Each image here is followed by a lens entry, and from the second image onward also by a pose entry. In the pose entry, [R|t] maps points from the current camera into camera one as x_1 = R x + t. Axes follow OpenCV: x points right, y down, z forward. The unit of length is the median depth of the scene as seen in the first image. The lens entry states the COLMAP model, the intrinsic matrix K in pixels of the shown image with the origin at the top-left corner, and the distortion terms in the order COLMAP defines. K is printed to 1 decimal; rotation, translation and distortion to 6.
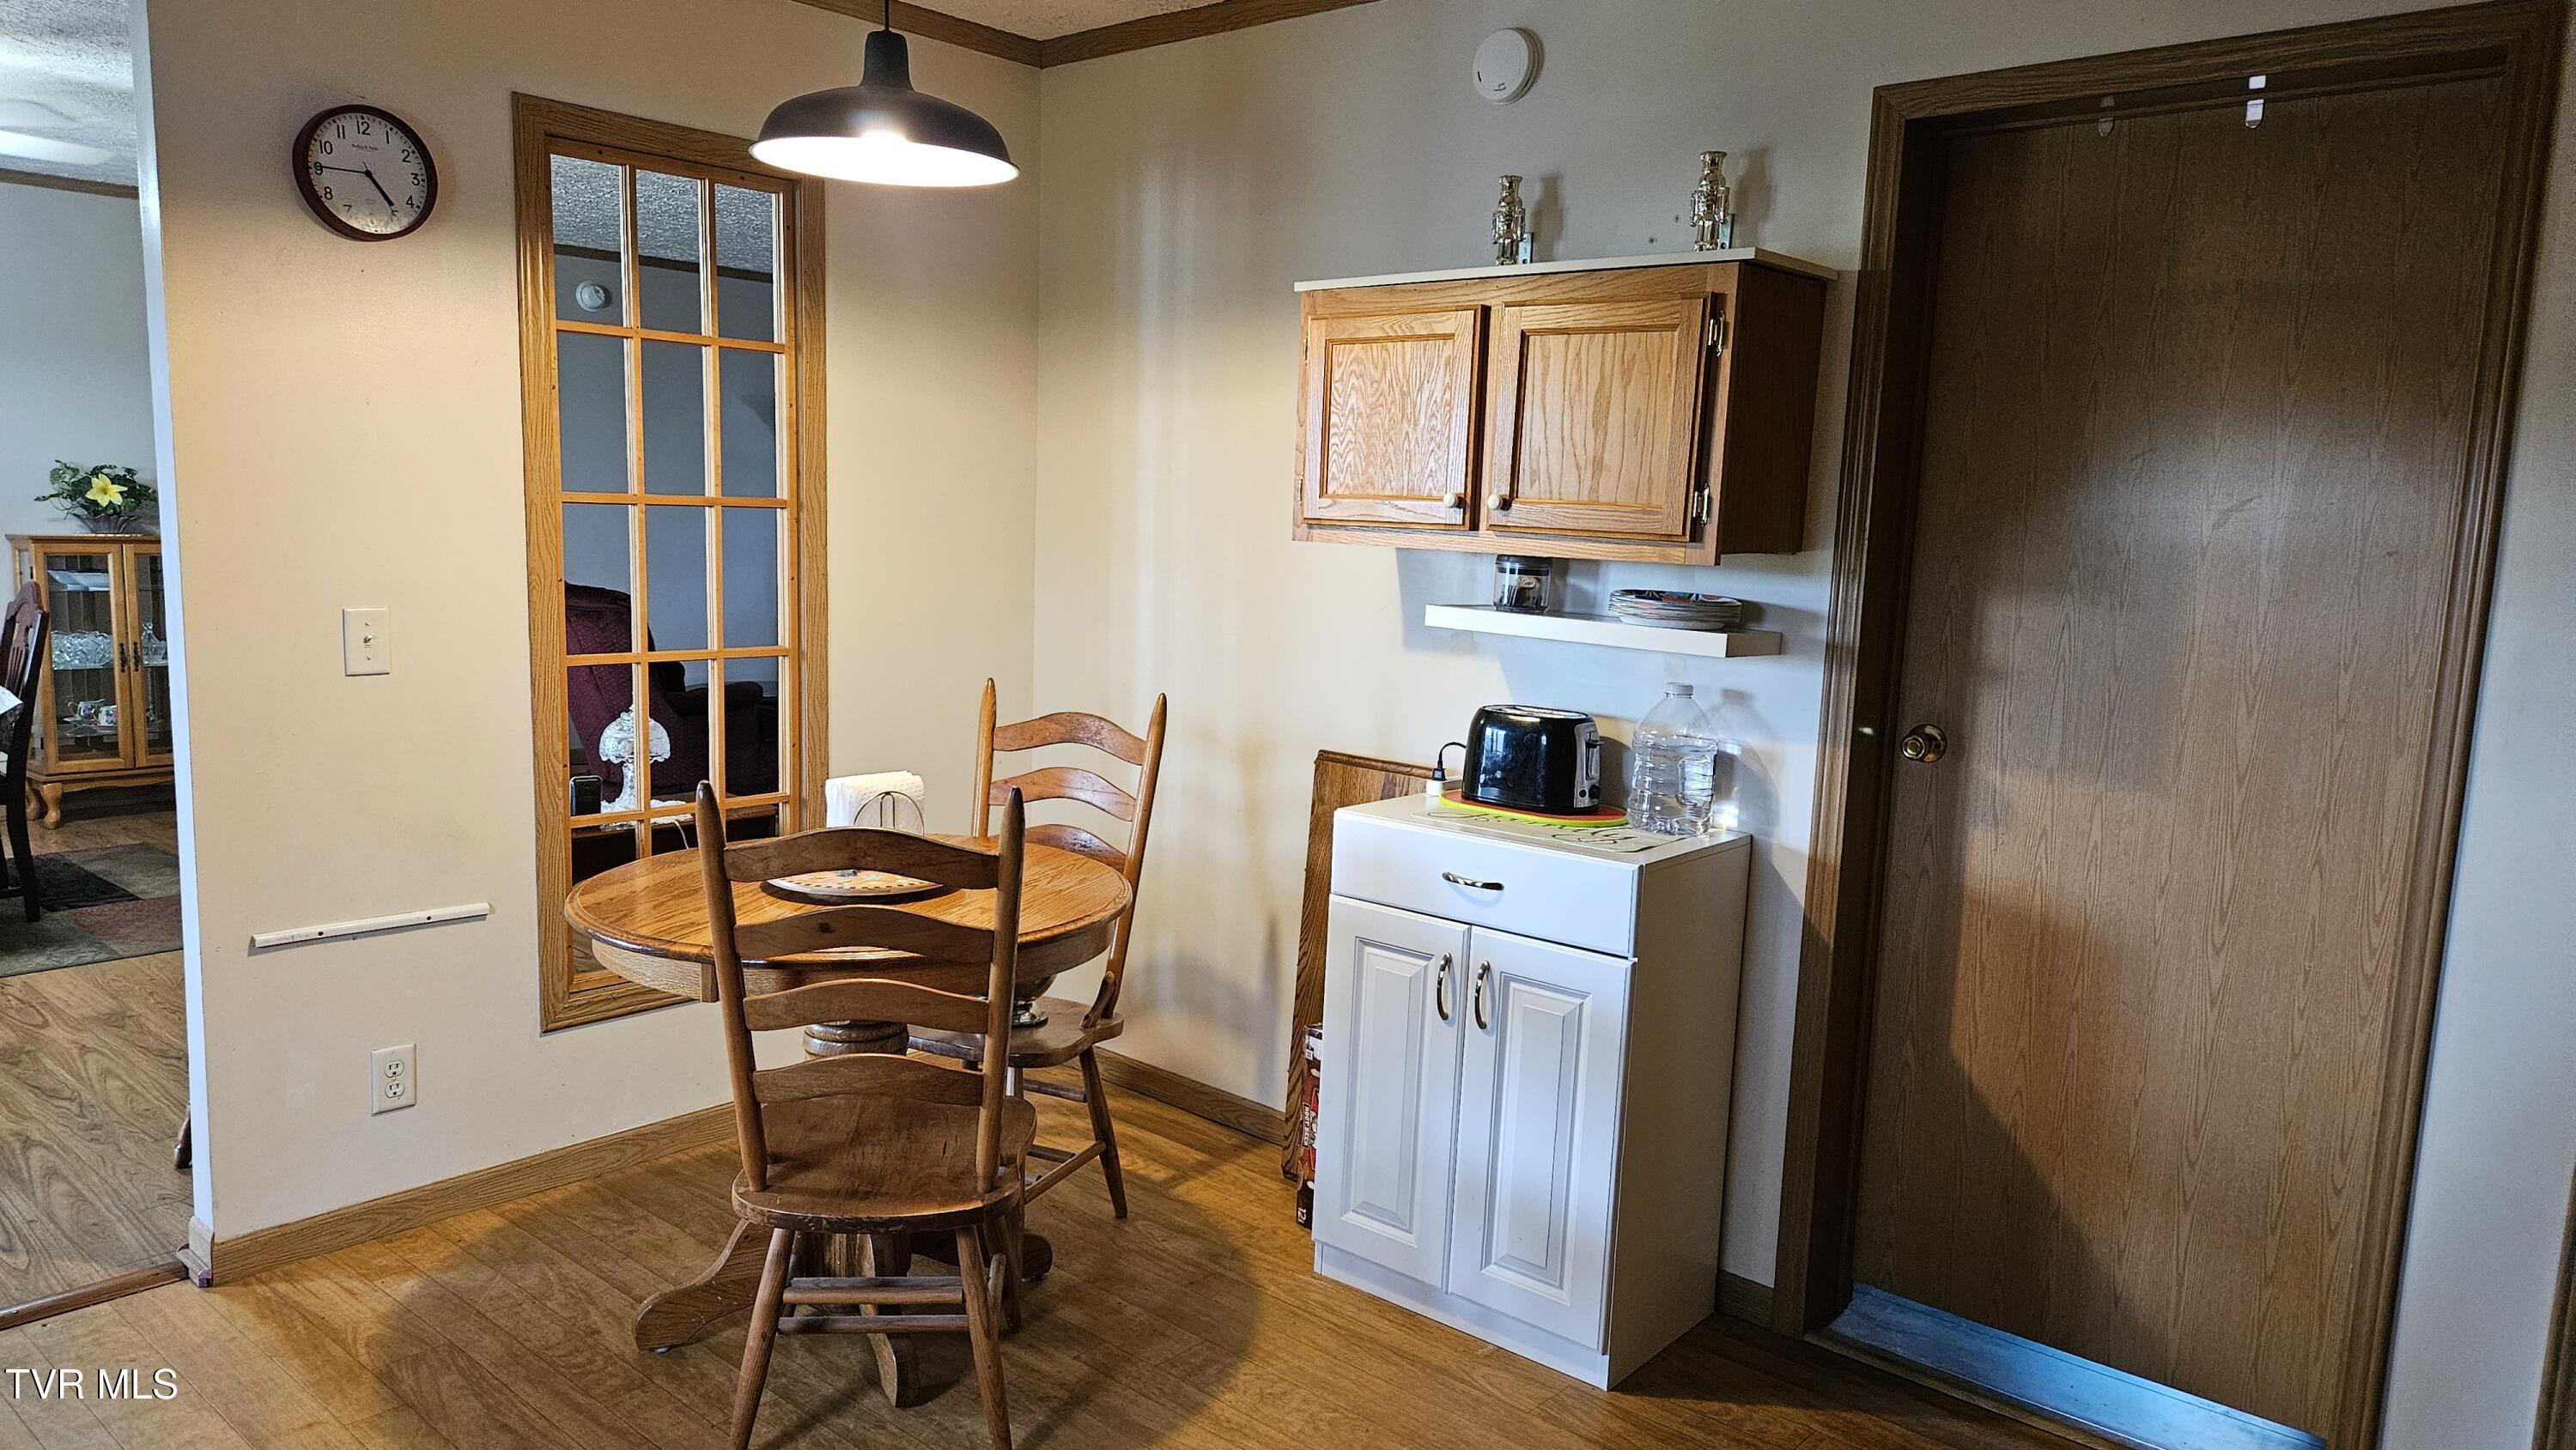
lens RADIAL K [[1677.4, 0, 1288.0], [0, 1677.4, 725.0], [0, 0, 1]] dist [0.001204, 0.000113]
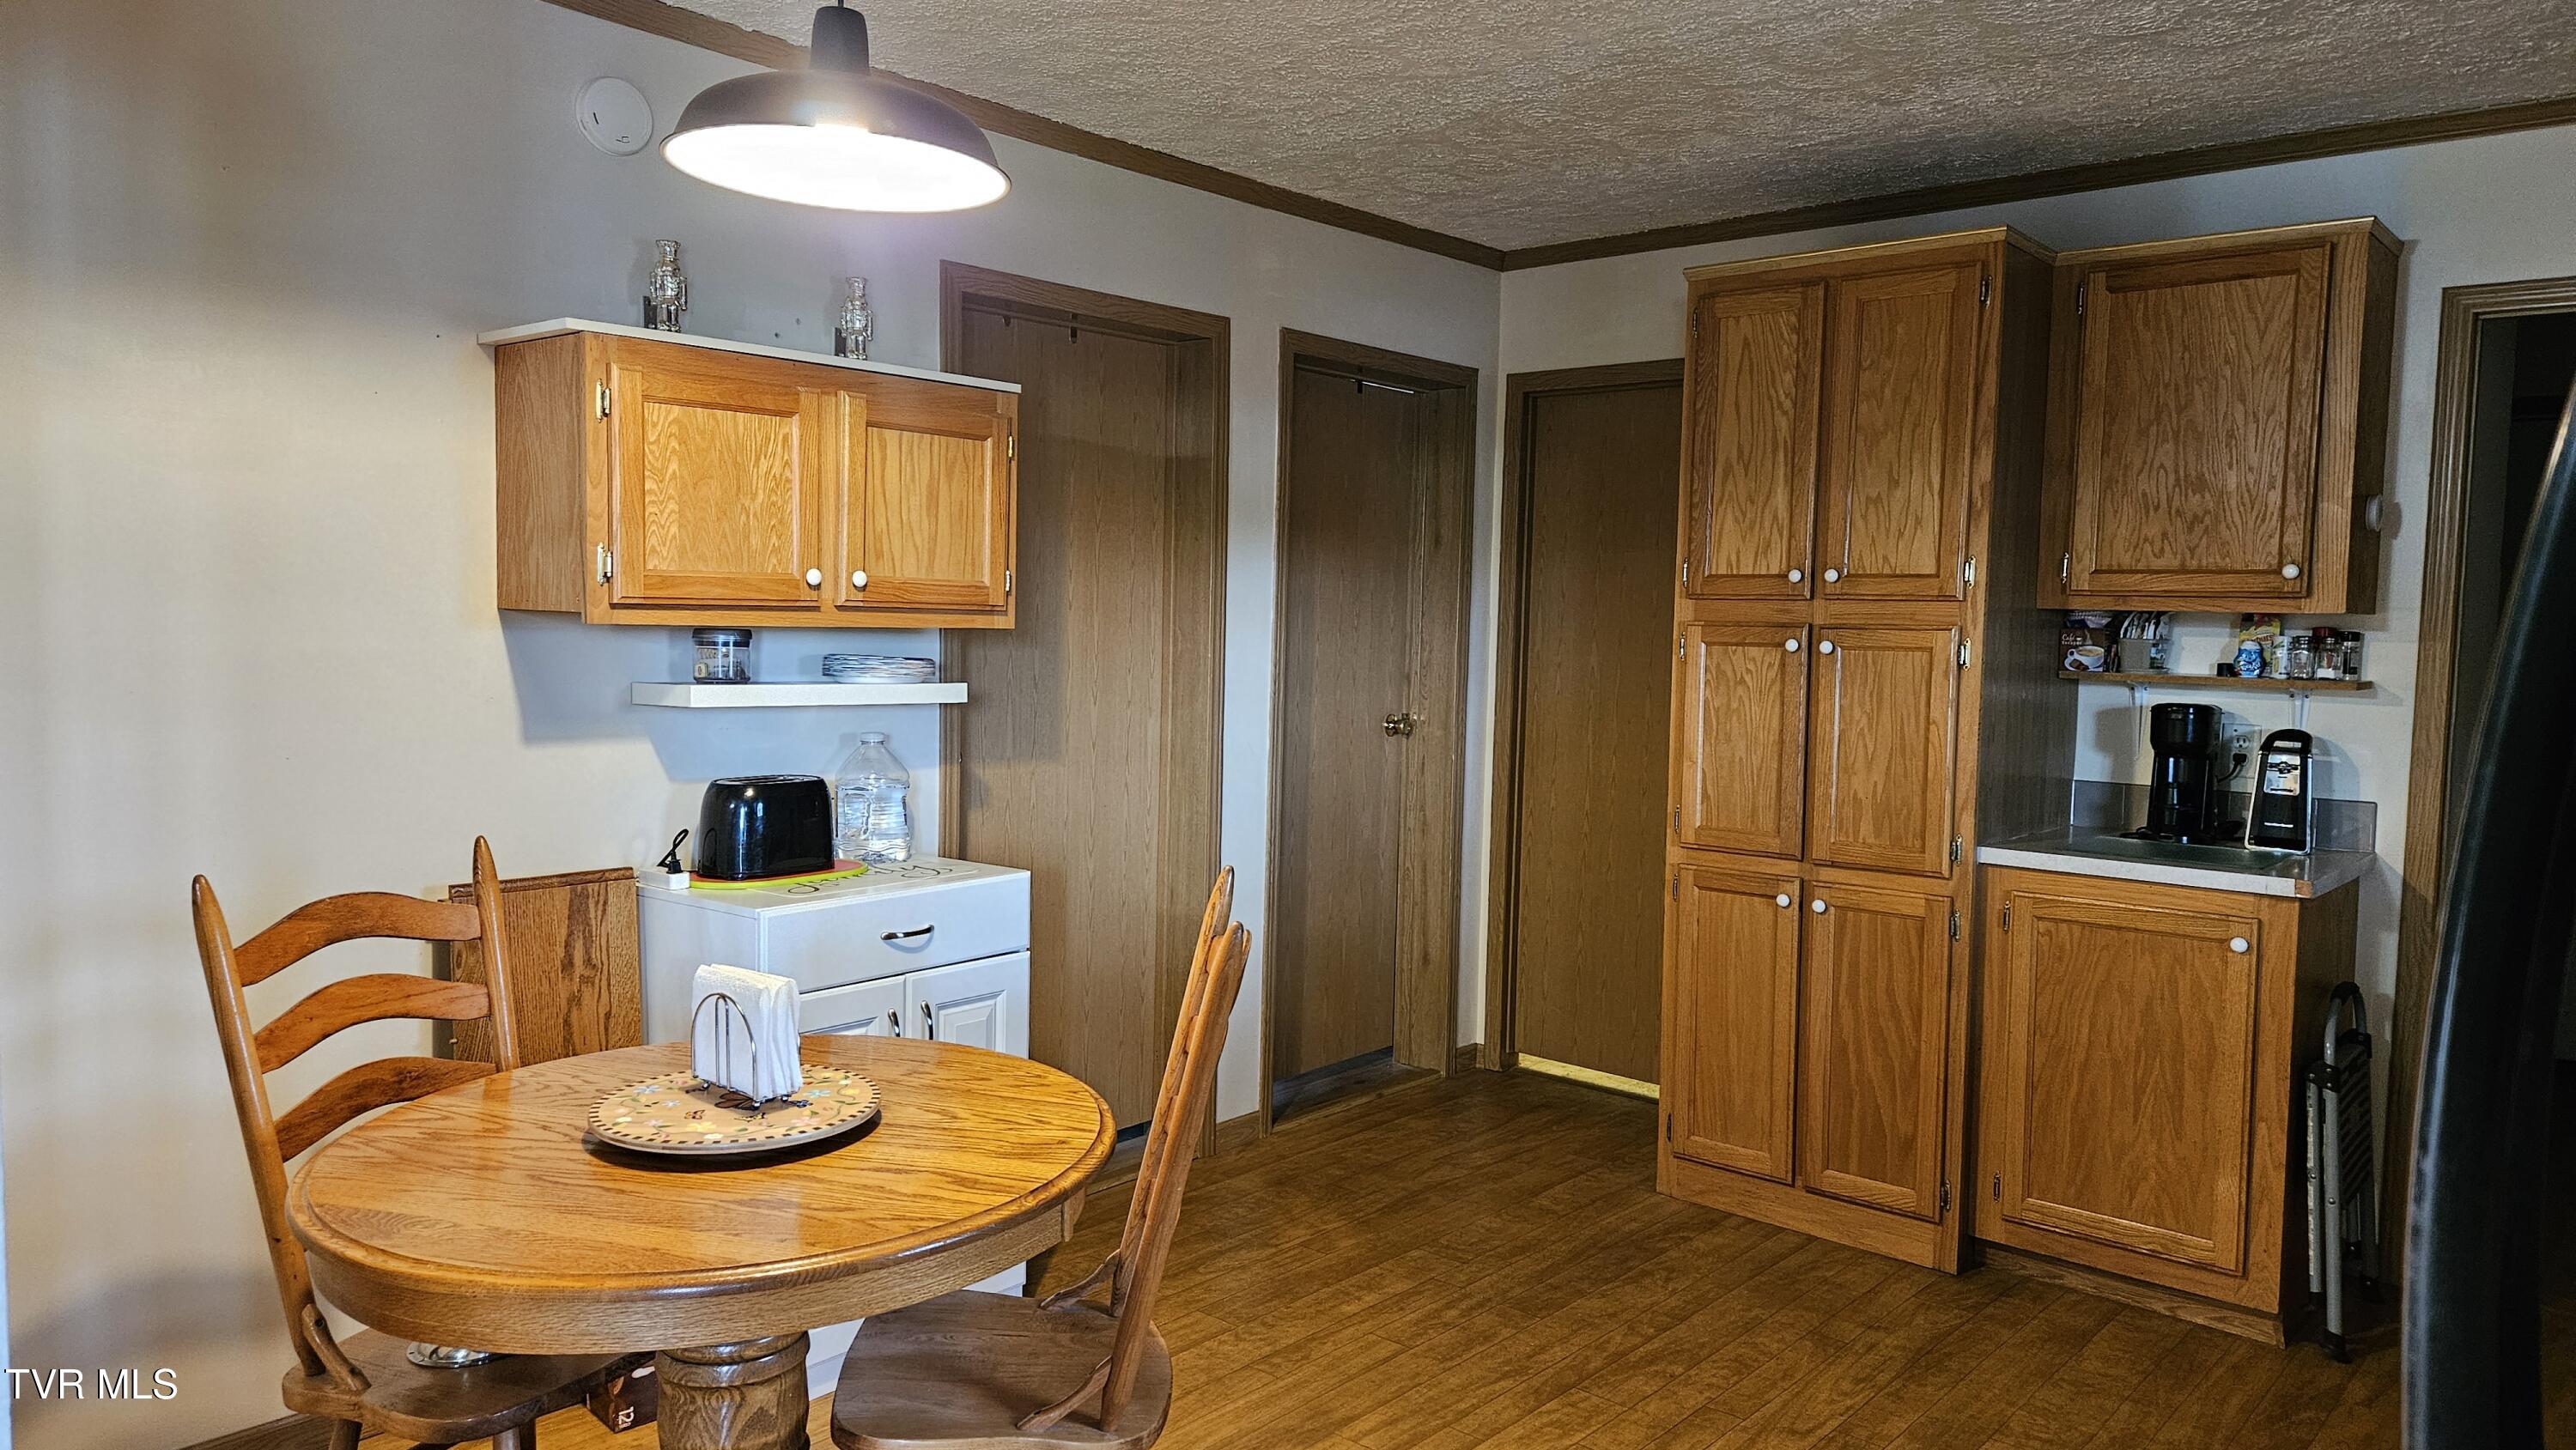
lens RADIAL K [[1750.6, 0, 1288.0], [0, 1750.6, 725.0], [0, 0, 1]] dist [-0.000502, 0.000011]
pose [[0.017191, -0.104550, 0.994371, -0.968897], [0.109032, 0.988783, 0.102077, -0.123675], [-0.993890, 0.106664, 0.028398, 0.703274]]
